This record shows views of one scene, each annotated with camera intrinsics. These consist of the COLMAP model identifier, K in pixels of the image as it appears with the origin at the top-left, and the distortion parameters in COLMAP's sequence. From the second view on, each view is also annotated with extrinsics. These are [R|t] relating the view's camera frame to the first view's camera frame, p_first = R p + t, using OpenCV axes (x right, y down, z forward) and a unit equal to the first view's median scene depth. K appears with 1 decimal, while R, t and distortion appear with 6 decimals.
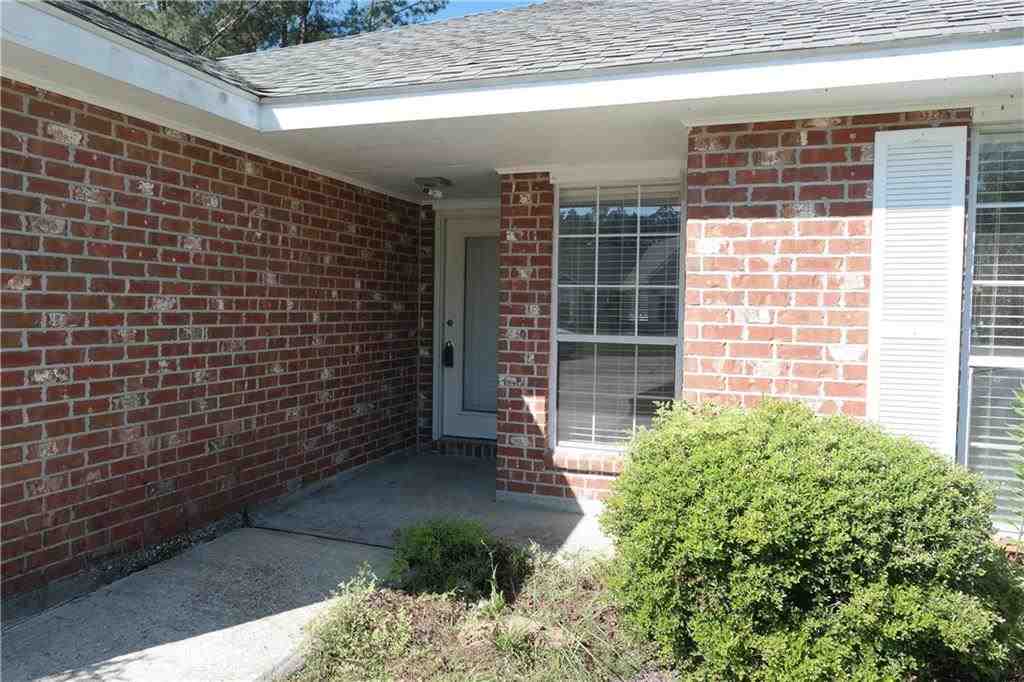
lens RADIAL K [[712.5, 0, 513.9], [0, 712.5, 335.3], [0, 0, 1]] dist [-0.012927, 0.011696]
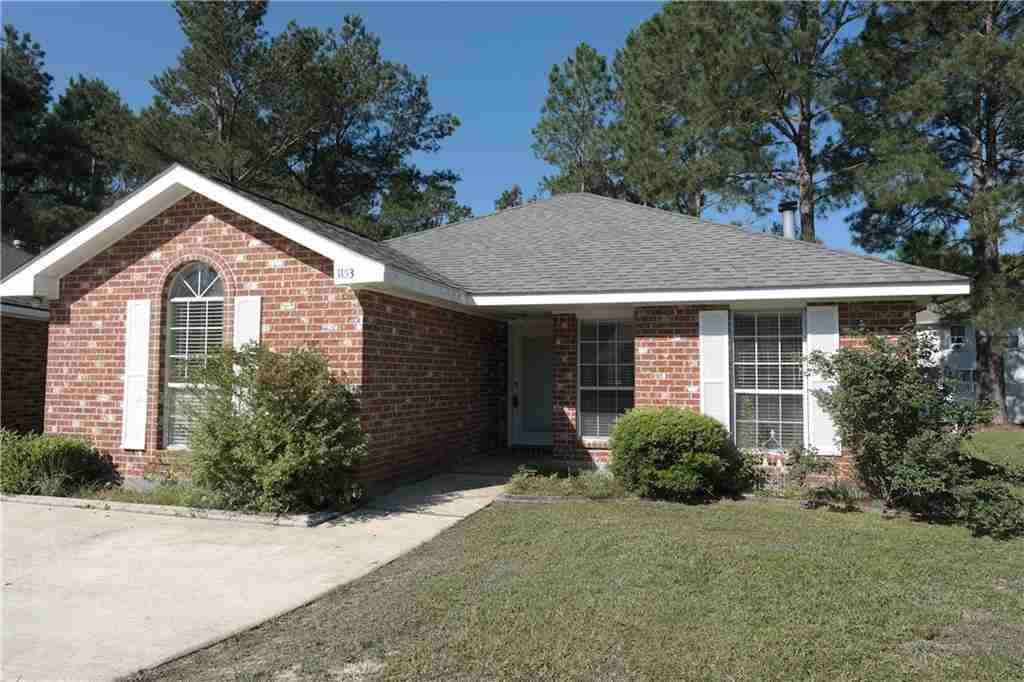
lens RADIAL K [[712.5, 0, 507.5], [0, 712.5, 335.1], [0, 0, 1]] dist [-0.012927, 0.011696]
pose [[0.999526, -0.009723, 0.029218, -0.331054], [0.012535, 0.995143, -0.097635, 0.077056], [-0.028127, 0.097955, 0.994793, -1.744167]]
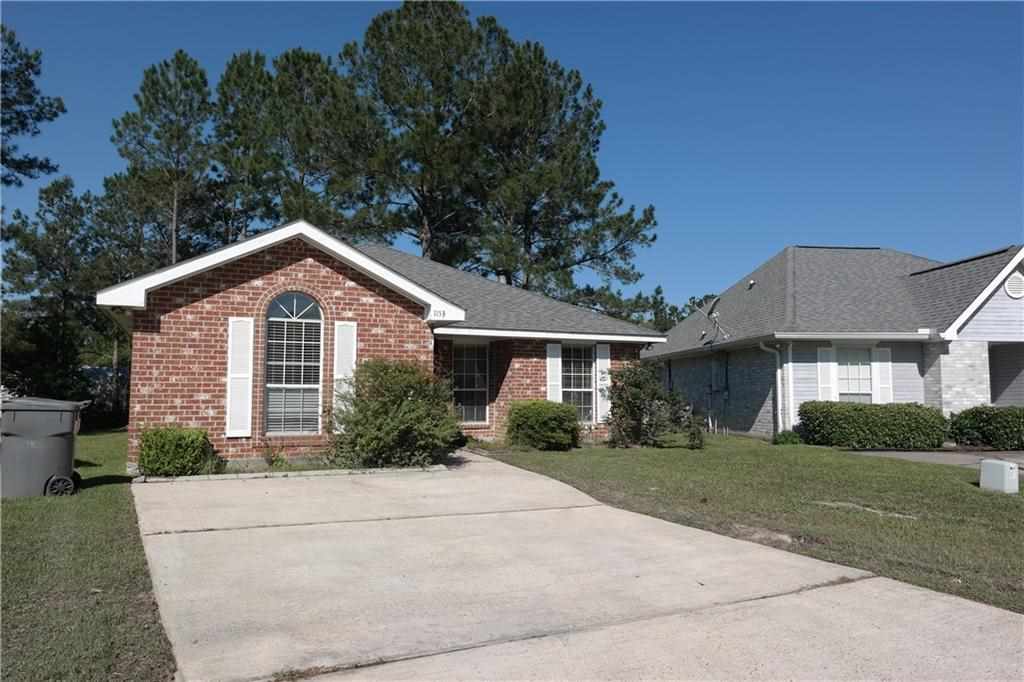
lens RADIAL K [[712.5, 0, 516.5], [0, 712.5, 343.8], [0, 0, 1]] dist [-0.012927, 0.011696]
pose [[0.722747, 0.030573, 0.690436, -2.944346], [0.040313, 0.995455, -0.086280, 0.129135], [-0.689936, 0.090193, 0.718229, -2.317294]]
